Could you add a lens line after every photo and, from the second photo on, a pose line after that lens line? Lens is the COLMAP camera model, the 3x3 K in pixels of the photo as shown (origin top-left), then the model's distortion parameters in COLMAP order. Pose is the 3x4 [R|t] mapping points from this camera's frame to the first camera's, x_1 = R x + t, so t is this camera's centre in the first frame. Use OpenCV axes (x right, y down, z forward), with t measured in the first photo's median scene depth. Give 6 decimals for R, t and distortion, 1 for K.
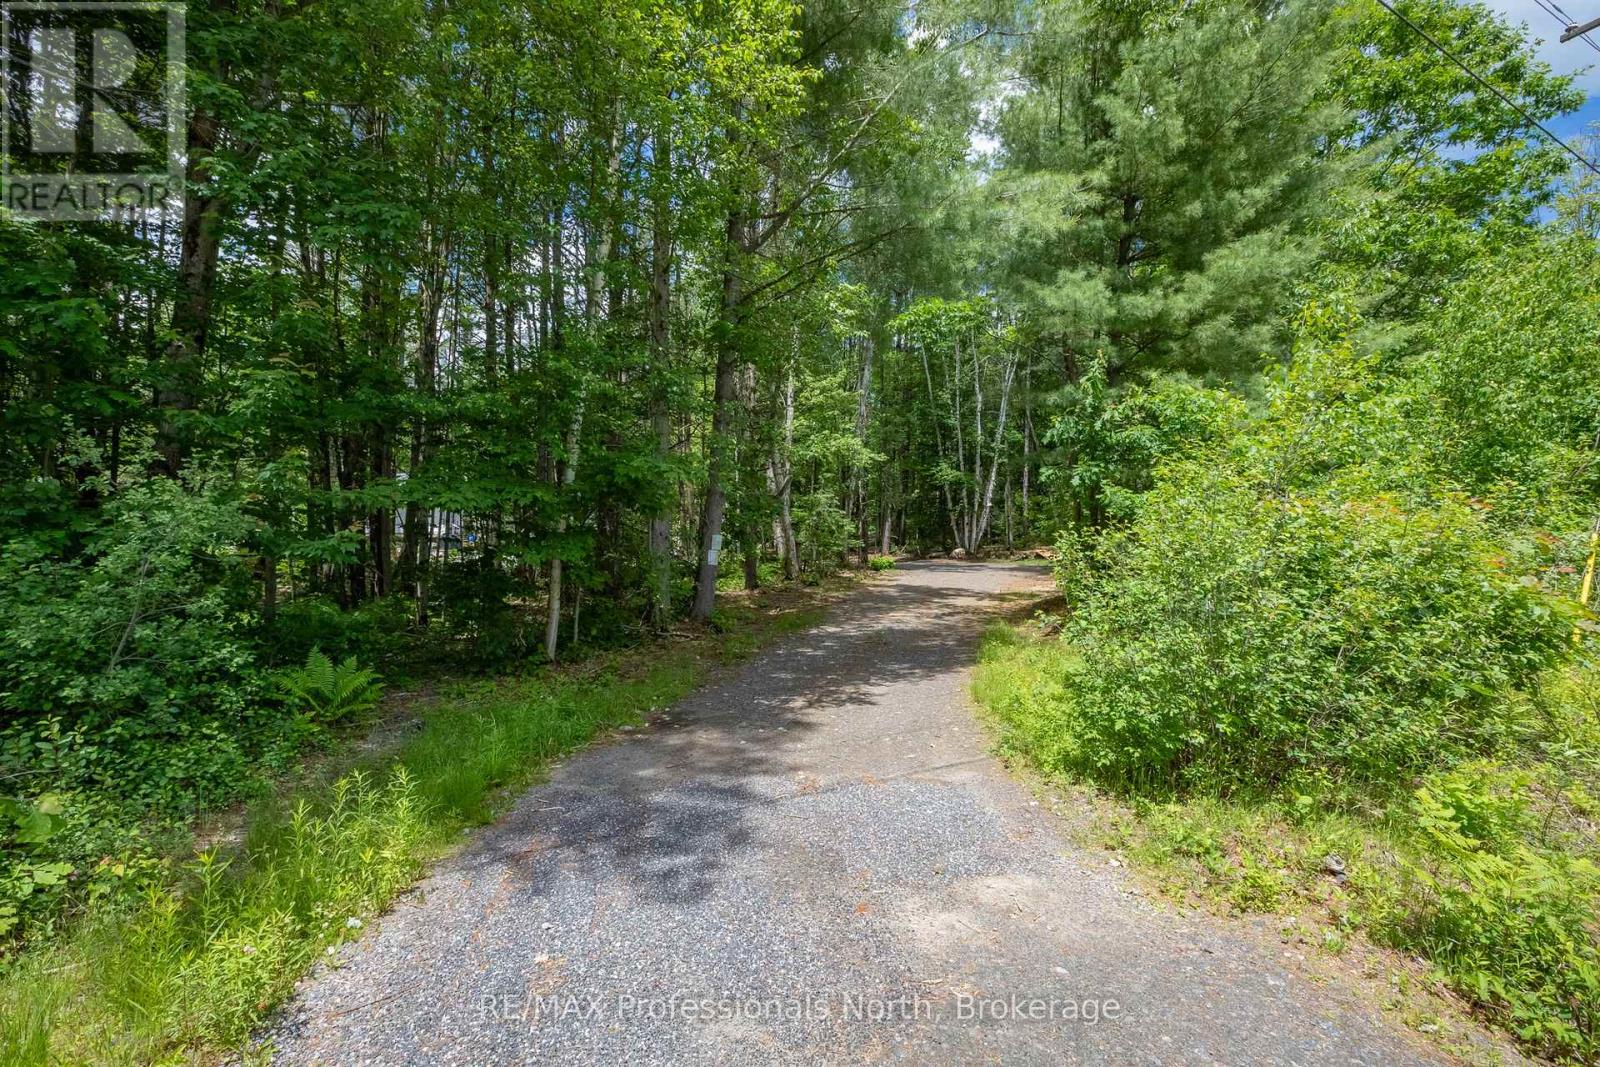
lens RADIAL K [[706.1, 0, 800.3], [0, 706.1, 535.8], [0, 0, 1]] dist [-0.009124, 0.001278]
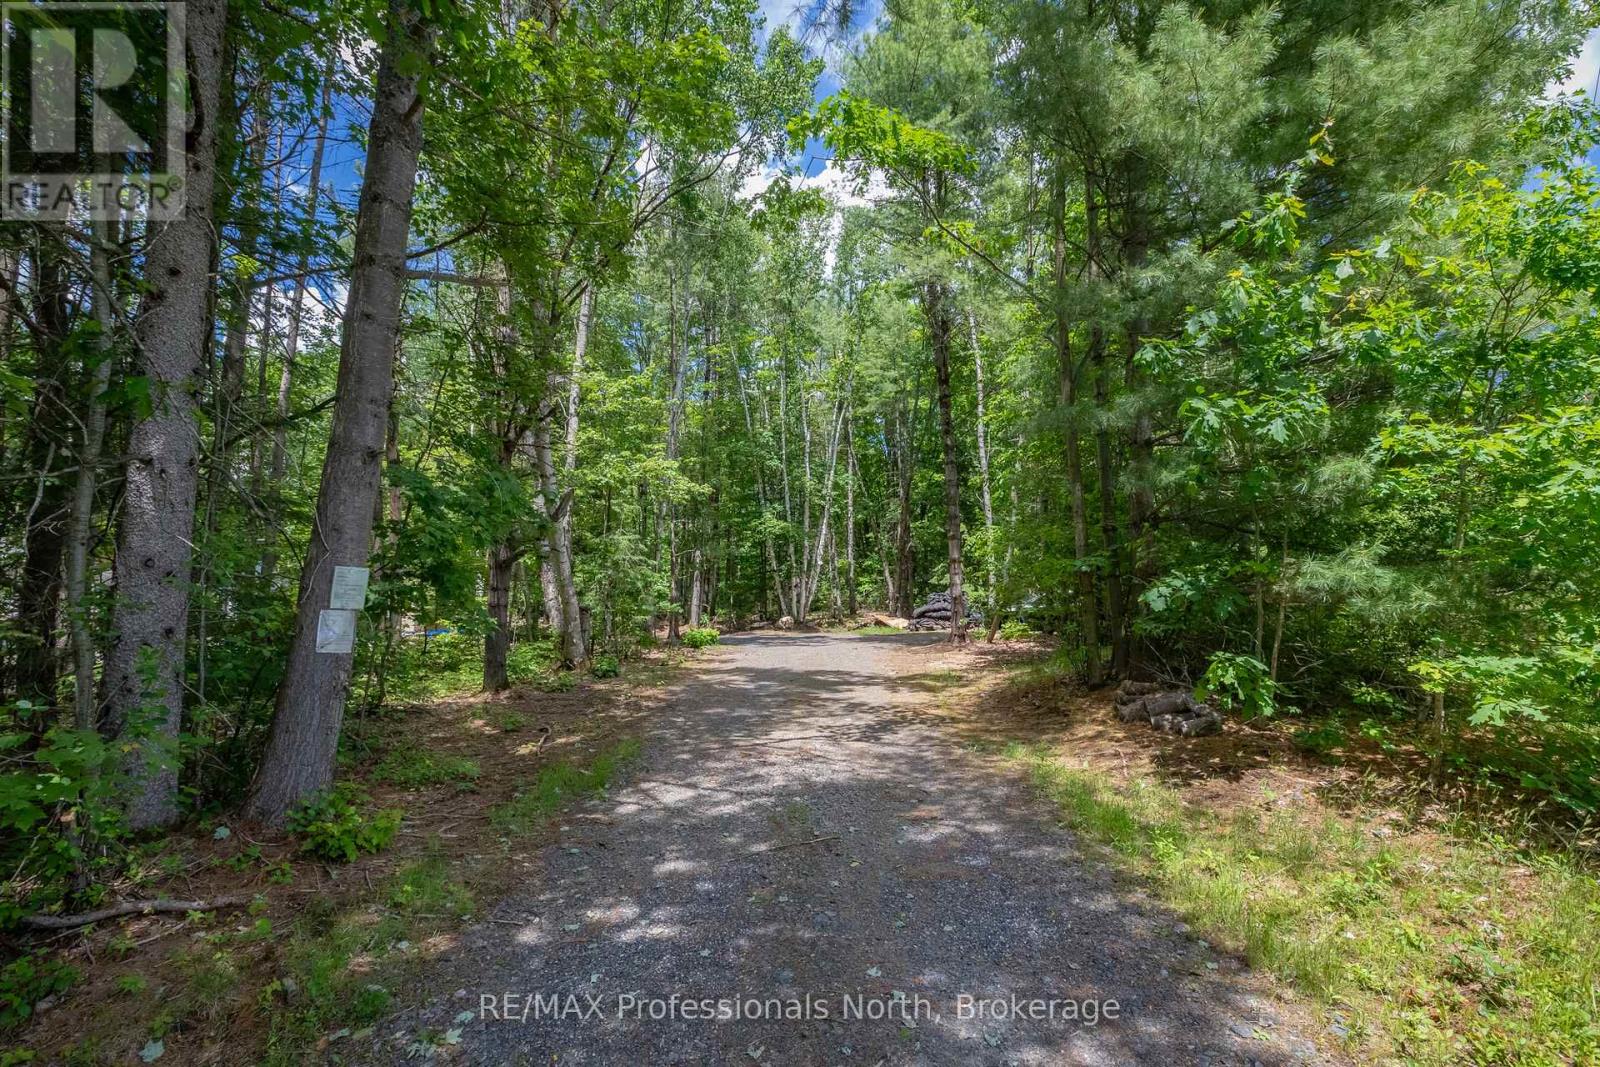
lens RADIAL K [[706.1, 0, 795.2], [0, 706.1, 532.7], [0, 0, 1]] dist [-0.009124, 0.001278]
pose [[0.957432, 0.011058, 0.288446, -0.003773], [0.020498, 0.994139, -0.106151, 0.011259], [-0.287929, 0.107545, 0.951594, 0.275197]]
